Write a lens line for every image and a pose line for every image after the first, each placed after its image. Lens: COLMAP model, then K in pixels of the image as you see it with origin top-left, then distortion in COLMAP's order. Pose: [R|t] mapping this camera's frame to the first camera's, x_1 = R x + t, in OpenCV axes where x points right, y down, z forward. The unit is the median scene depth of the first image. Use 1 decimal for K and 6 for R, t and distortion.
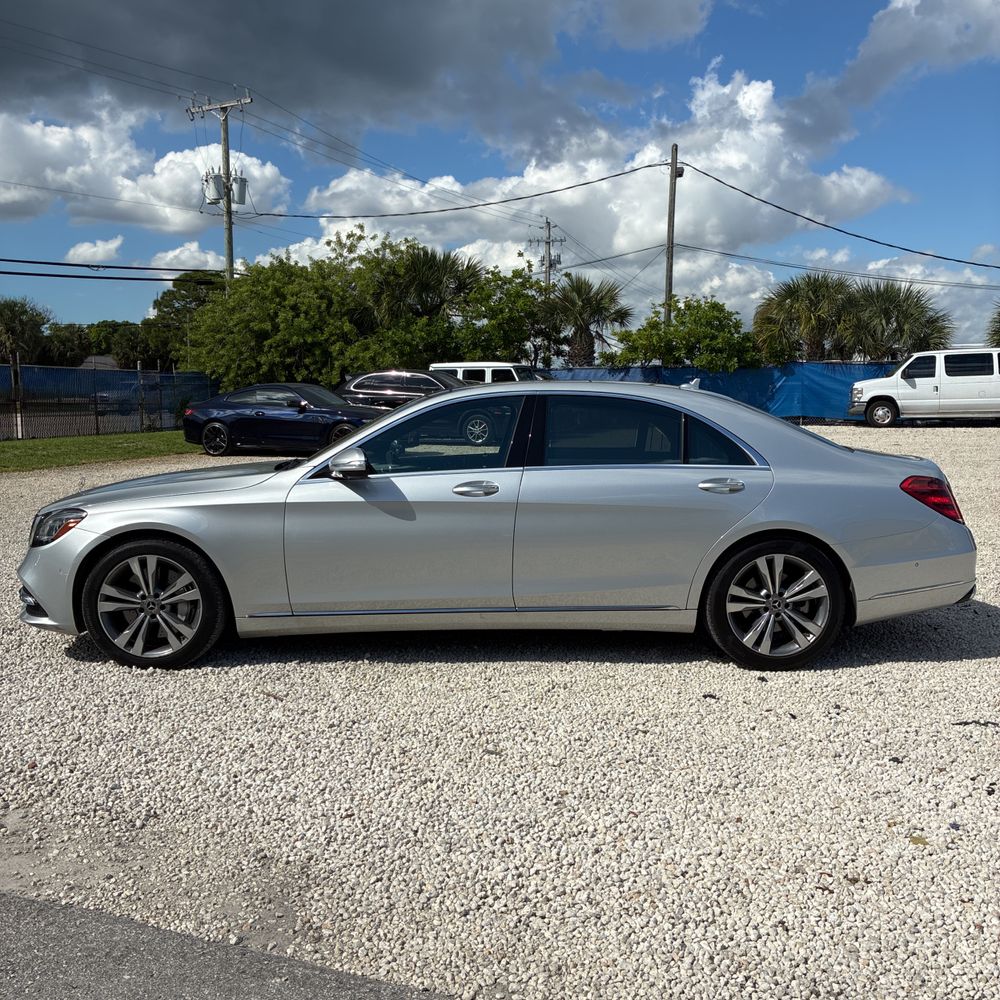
lens RADIAL K [[992.2, 0, 540.3], [0, 992.2, 499.8], [0, 0, 1]] dist [0.092062, -0.095556]
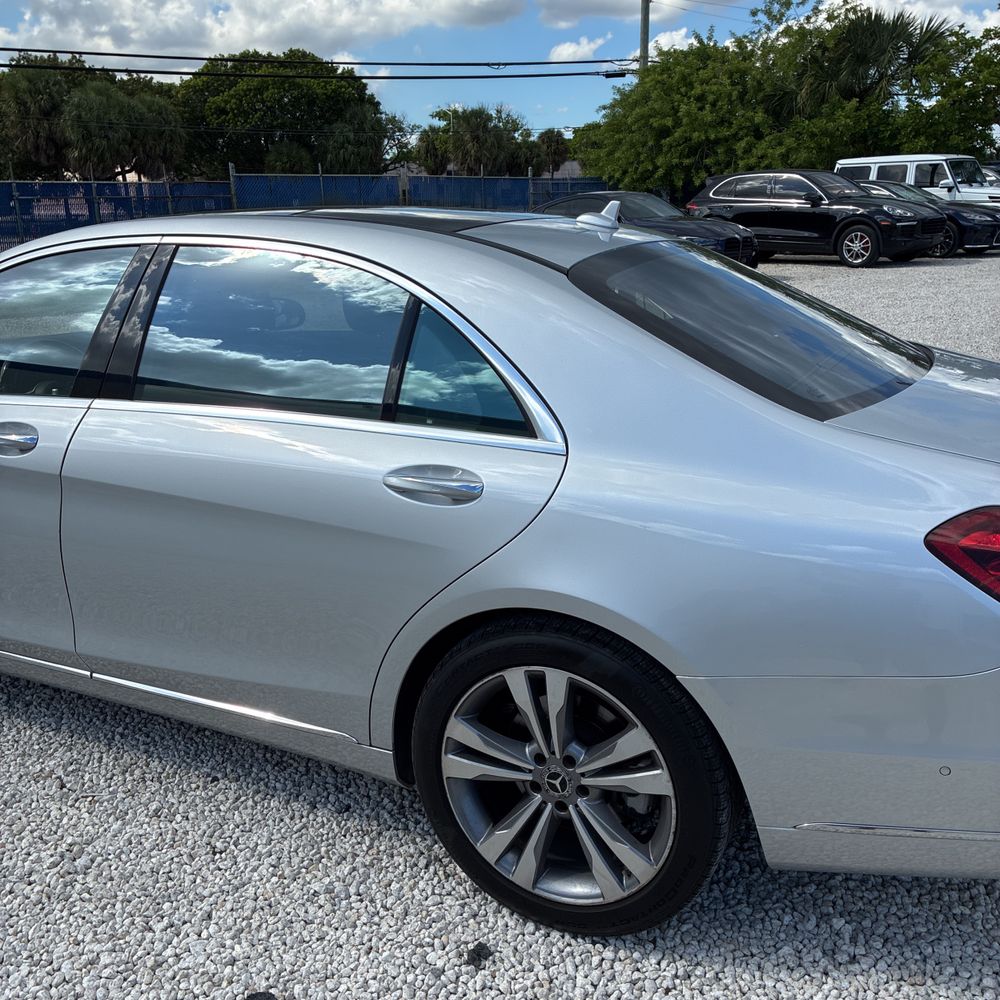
lens RADIAL K [[992.2, 0, 540.3], [0, 992.2, 499.8], [0, 0, 1]] dist [0.092062, -0.095556]
pose [[0.890435, 0.124280, -0.437814, 0.060366], [-0.039826, 0.979580, 0.197068, -0.013620], [0.453365, -0.158040, 0.877202, 0.100119]]
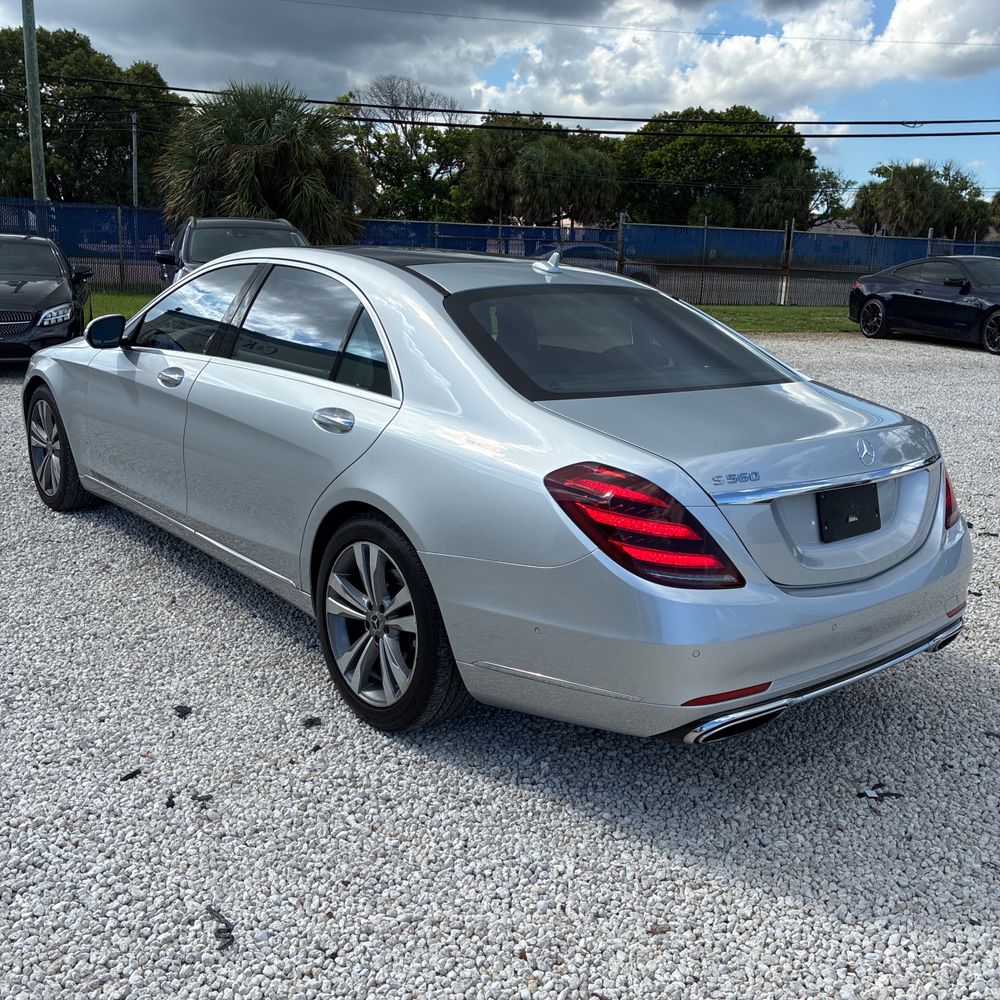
lens RADIAL K [[1024.8, 0, 524.6], [0, 1024.8, 526.7], [0, 0, 1]] dist [0.013641, 0.008596]
pose [[0.622706, 0.238826, -0.745117, 0.116378], [-0.129901, 0.970619, 0.202544, -0.014807], [0.771597, -0.029334, 0.635435, 0.101318]]
